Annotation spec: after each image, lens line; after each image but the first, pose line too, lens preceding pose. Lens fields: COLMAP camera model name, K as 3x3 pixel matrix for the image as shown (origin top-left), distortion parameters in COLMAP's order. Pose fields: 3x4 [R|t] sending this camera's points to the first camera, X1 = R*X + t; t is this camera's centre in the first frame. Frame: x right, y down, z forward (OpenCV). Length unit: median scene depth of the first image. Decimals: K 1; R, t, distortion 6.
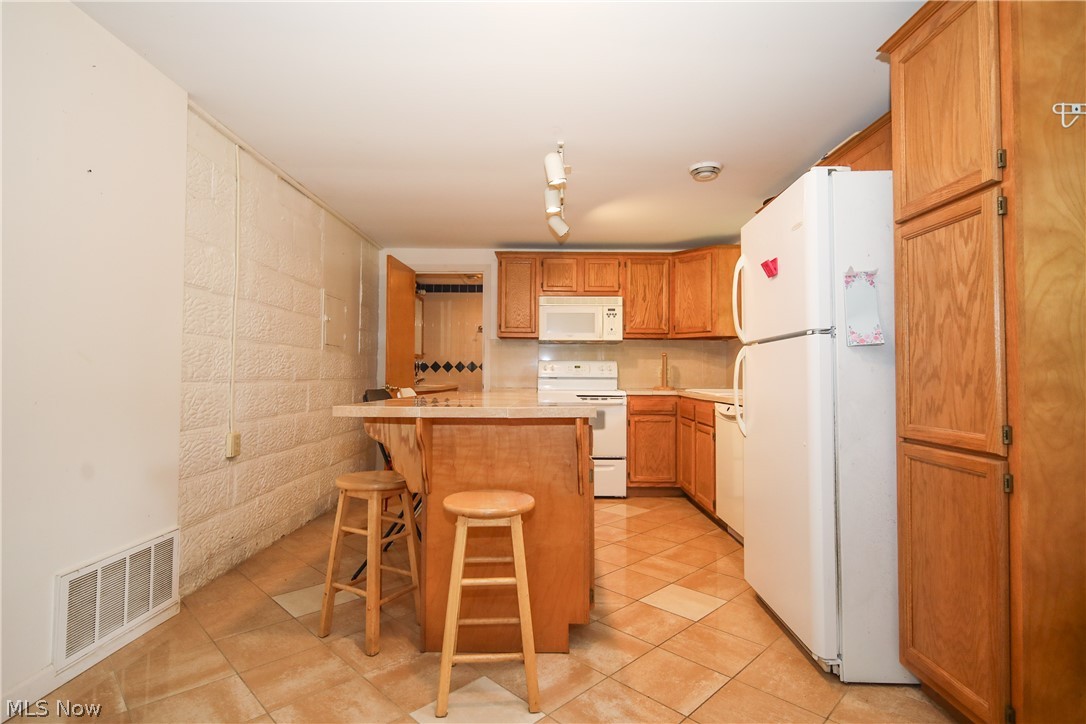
lens RADIAL K [[545.4, 0, 548.0], [0, 545.4, 359.8], [0, 0, 1]] dist [0.006864, -0.000264]
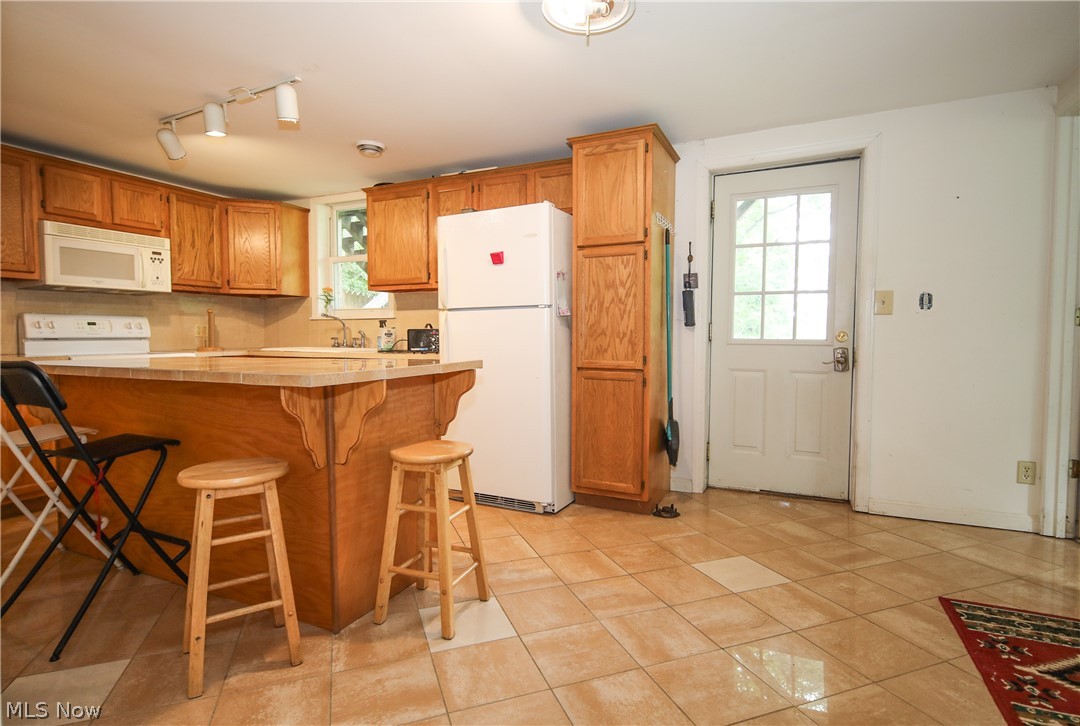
lens RADIAL K [[542.4, 0, 545.1], [0, 542.4, 360.0], [0, 0, 1]] dist [0.006864, -0.000264]
pose [[0.420639, -0.049852, 0.905857, -0.934042], [-0.021821, 0.997644, 0.065036, 0.002154], [-0.906966, -0.047124, 0.418560, 0.323725]]
